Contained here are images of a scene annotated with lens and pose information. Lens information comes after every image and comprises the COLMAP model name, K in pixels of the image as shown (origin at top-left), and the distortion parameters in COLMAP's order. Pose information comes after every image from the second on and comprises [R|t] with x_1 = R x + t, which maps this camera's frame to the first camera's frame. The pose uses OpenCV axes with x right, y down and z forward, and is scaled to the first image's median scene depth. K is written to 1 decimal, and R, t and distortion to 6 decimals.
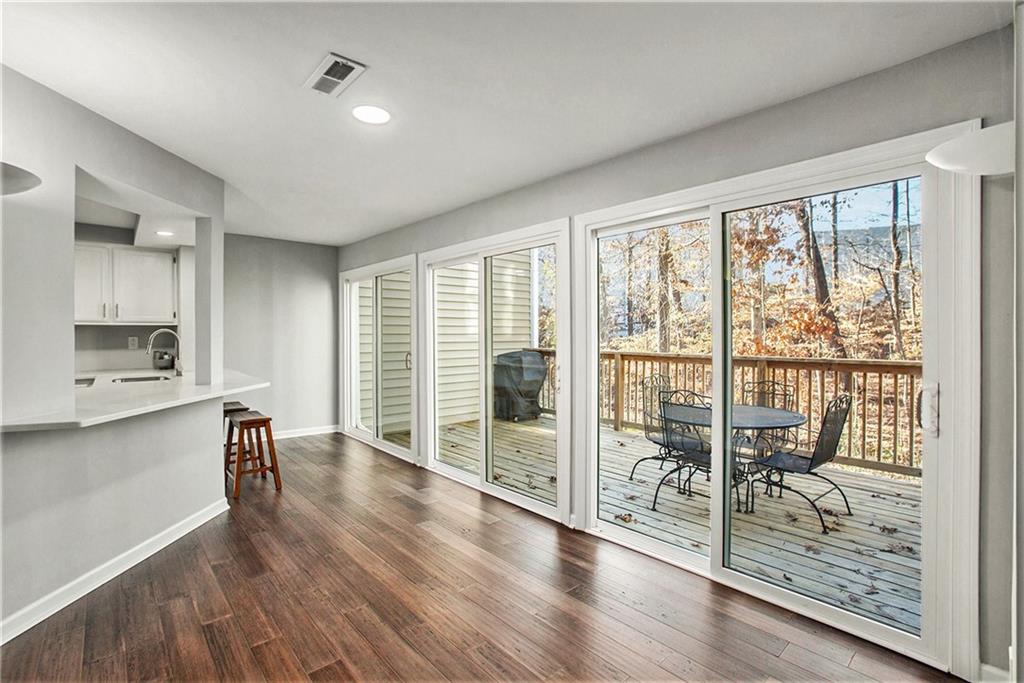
lens RADIAL K [[499.8, 0, 512.0], [0, 499.8, 341.5], [0, 0, 1]] dist [-0.002500, 0.000111]
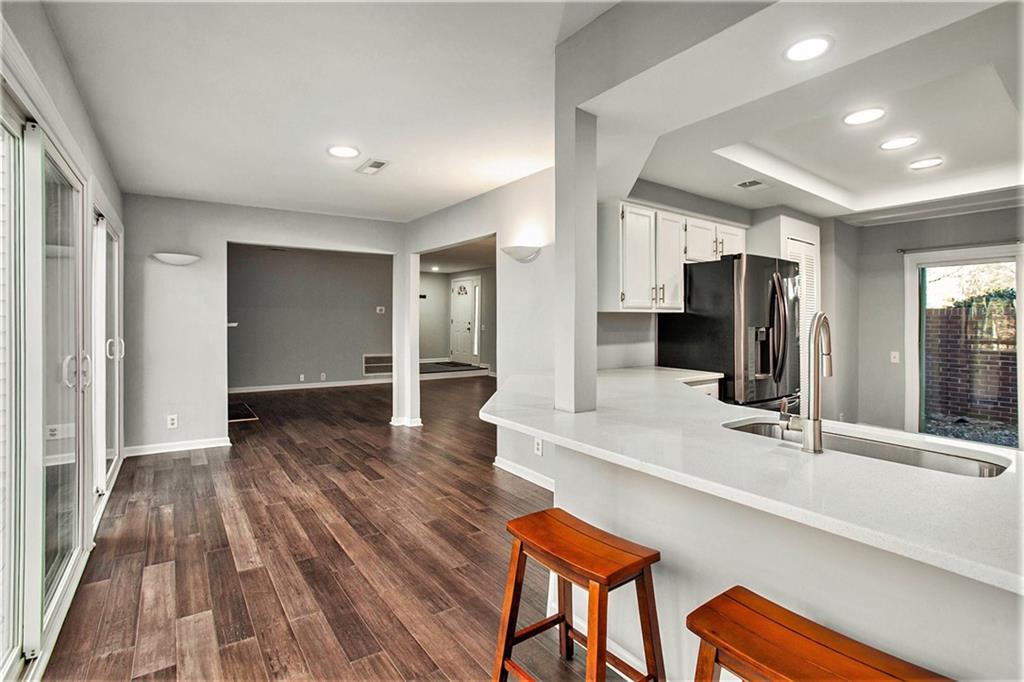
lens RADIAL K [[483.5, 0, 516.2], [0, 483.5, 316.9], [0, 0, 1]] dist [-0.051380, 0.000404]
pose [[-0.997139, -0.005870, 0.075356, -0.927994], [-0.005522, 0.999973, 0.004833, -0.023754], [-0.075382, 0.004403, -0.997145, 2.492423]]
